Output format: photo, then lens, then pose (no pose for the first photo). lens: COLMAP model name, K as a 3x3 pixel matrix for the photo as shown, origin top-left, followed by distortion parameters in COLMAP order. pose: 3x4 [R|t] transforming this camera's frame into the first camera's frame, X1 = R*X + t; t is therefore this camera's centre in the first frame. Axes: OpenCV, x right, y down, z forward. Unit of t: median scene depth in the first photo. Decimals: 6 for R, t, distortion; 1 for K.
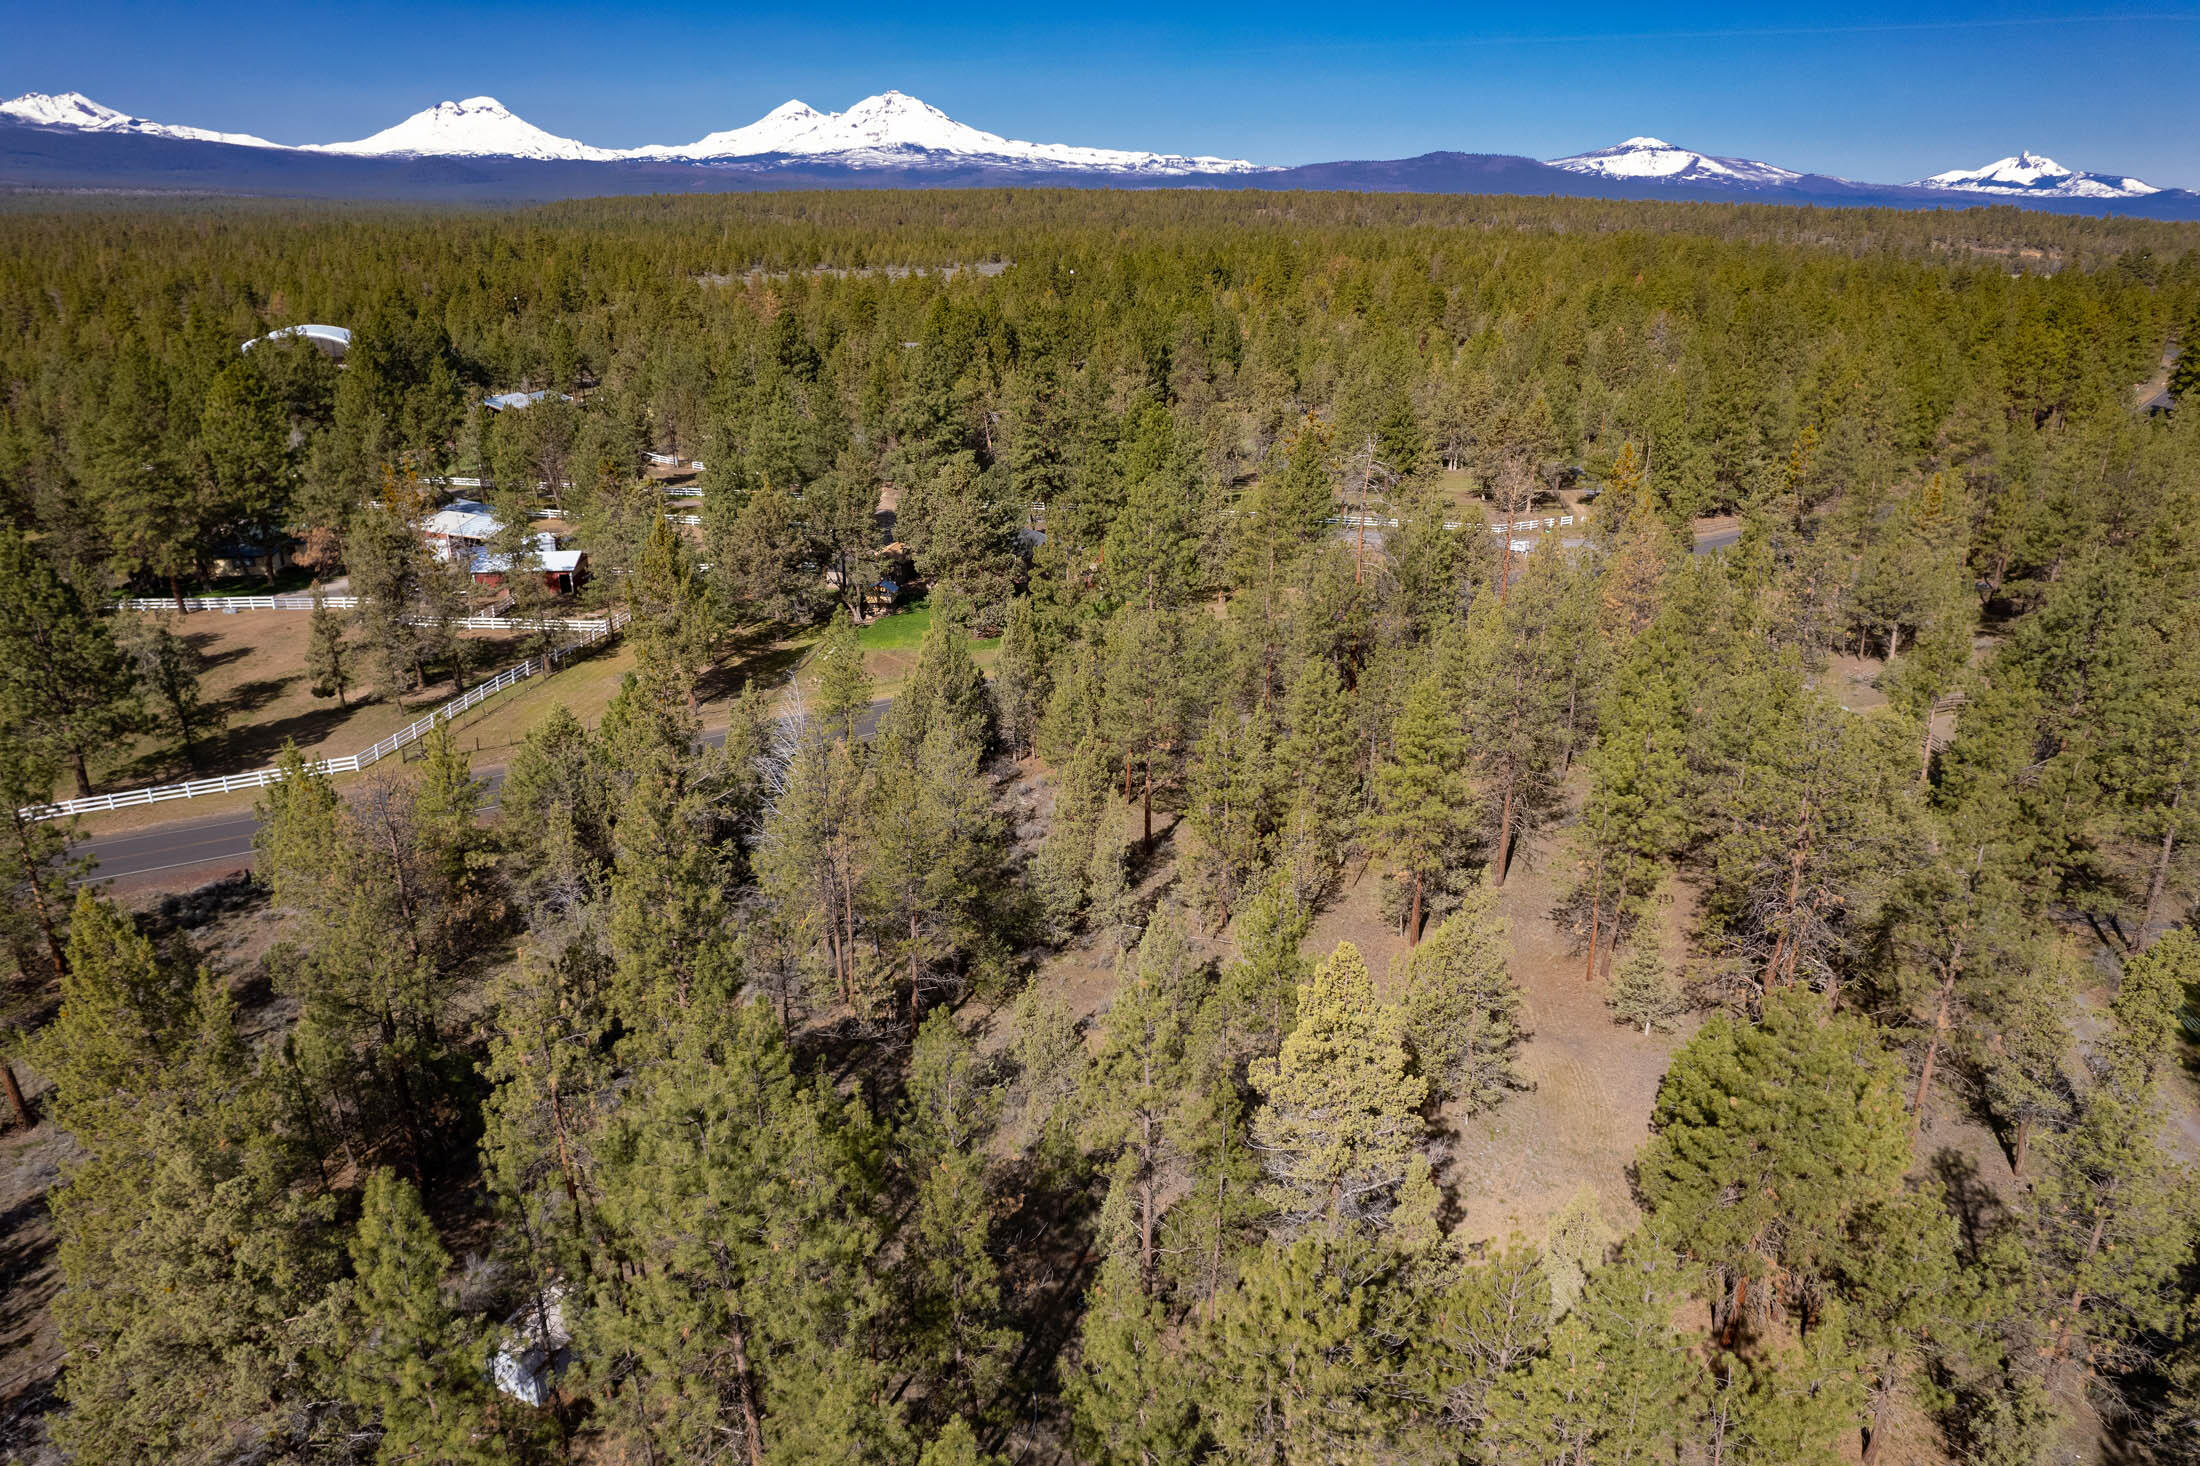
lens RADIAL K [[1416.8, 0, 1101.0], [0, 1416.8, 735.7], [0, 0, 1]] dist [-0.071642, 0.060484]
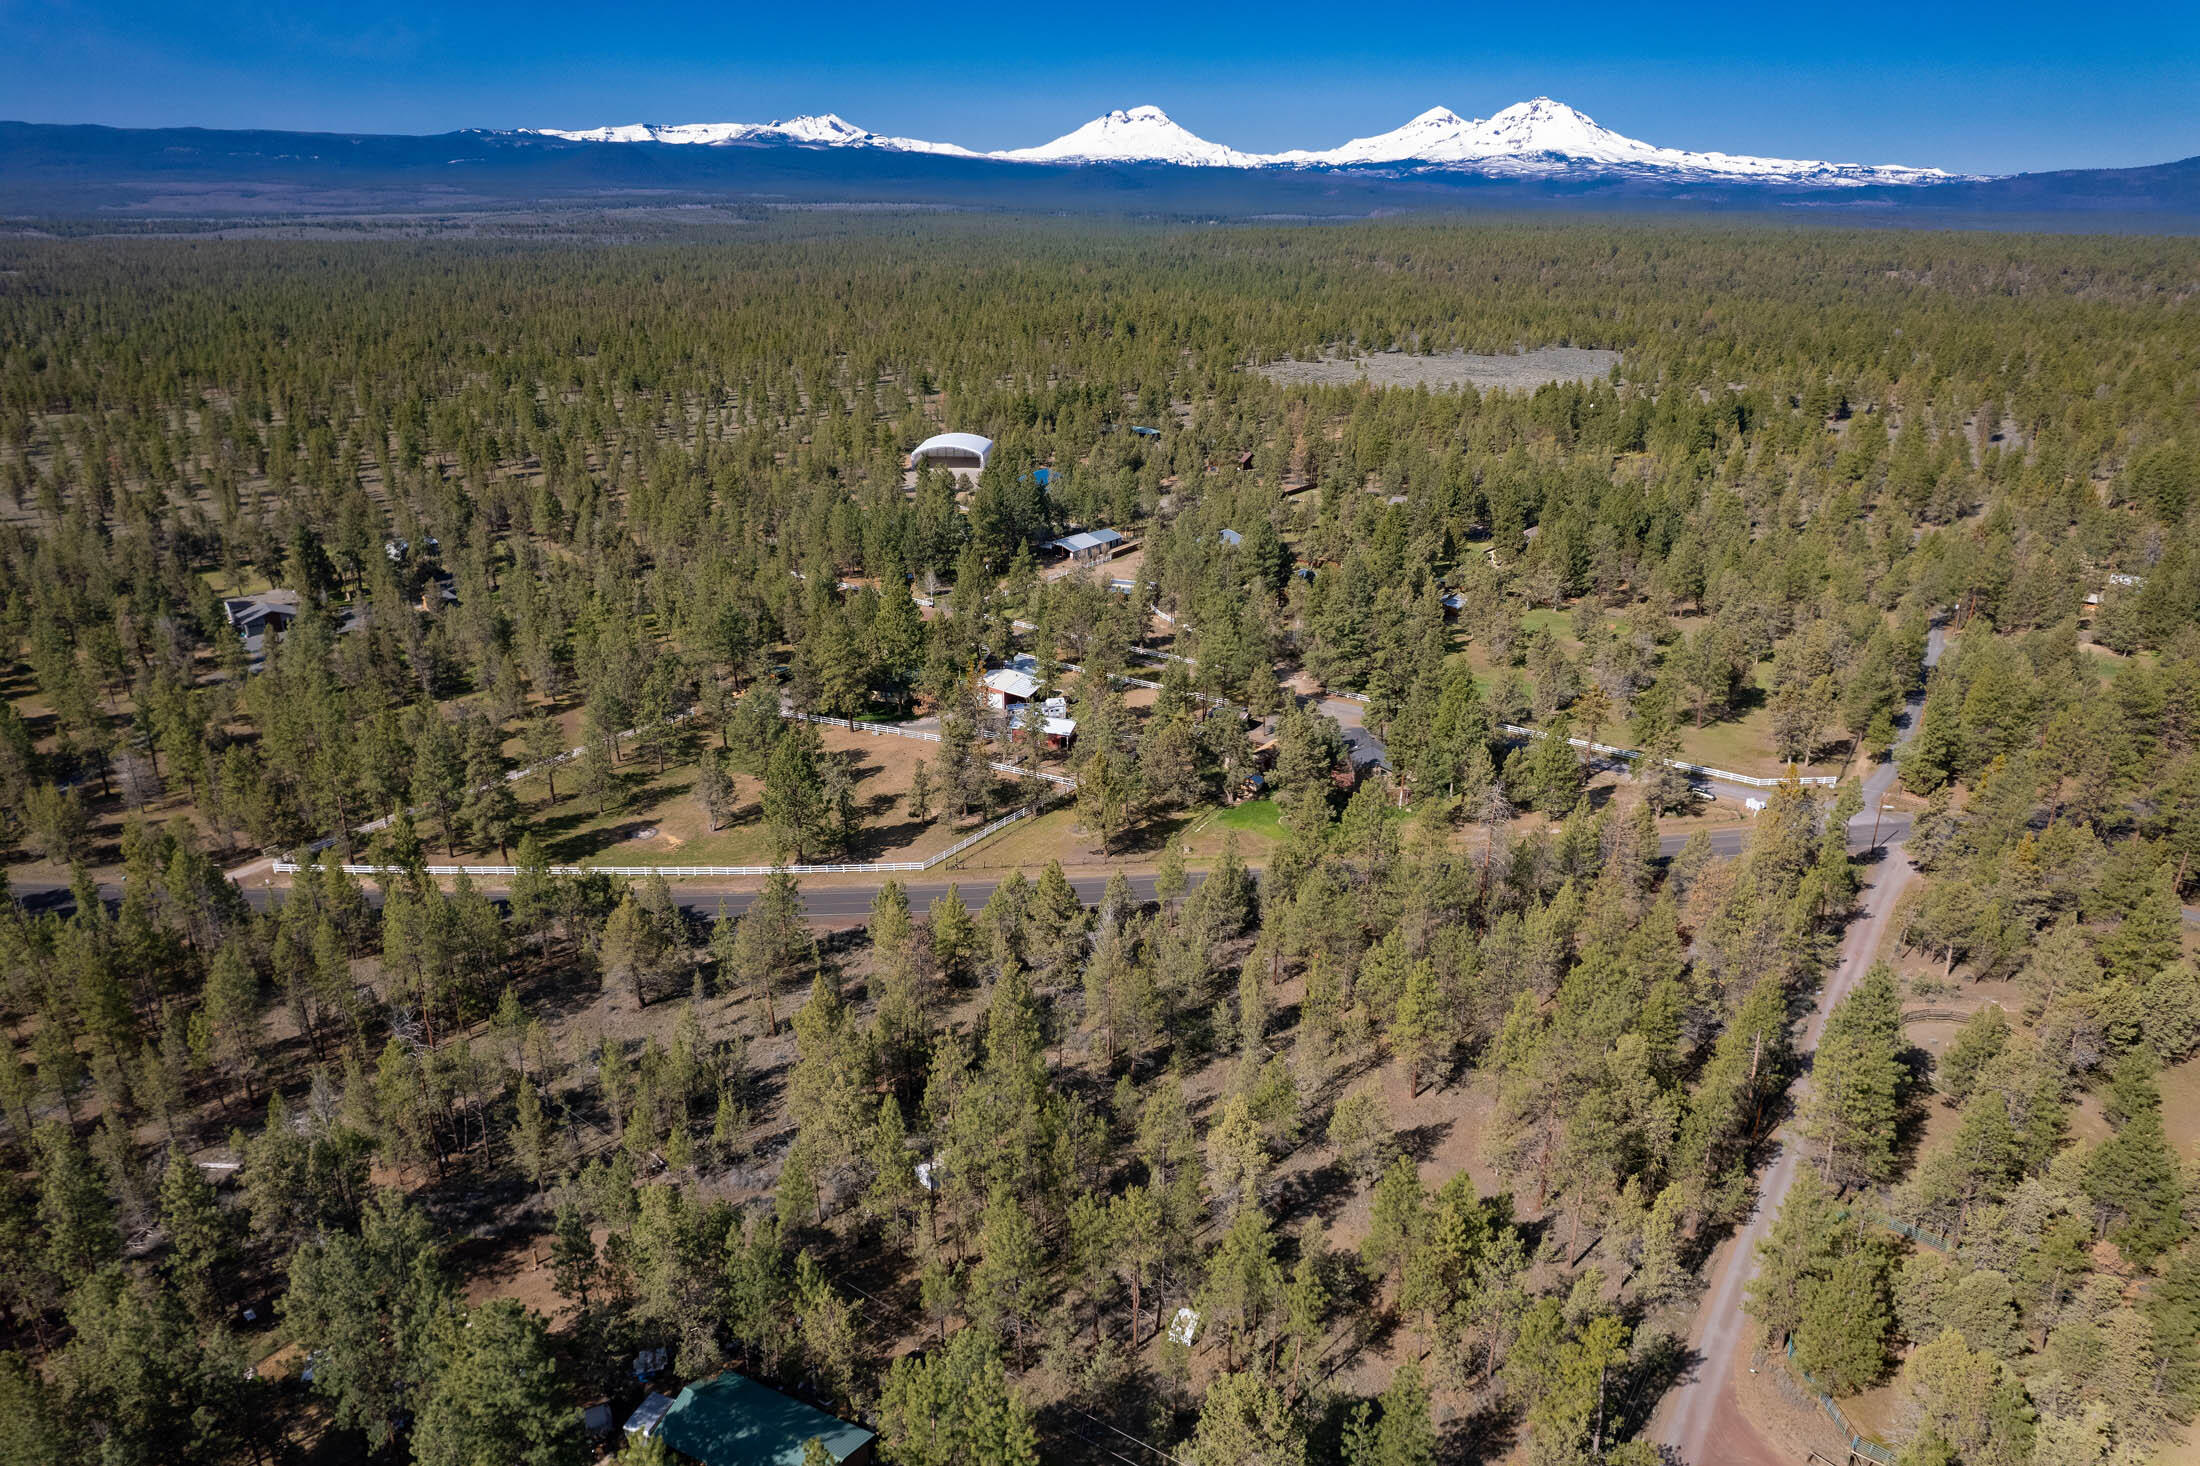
lens RADIAL K [[1416.8, 0, 1100.7], [0, 1416.8, 730.8], [0, 0, 1]] dist [-0.071642, 0.060484]
pose [[0.914483, 0.147002, -0.376978, 0.256749], [-0.148913, 0.988553, 0.024247, -0.166208], [0.376227, 0.033963, 0.925905, -0.463319]]
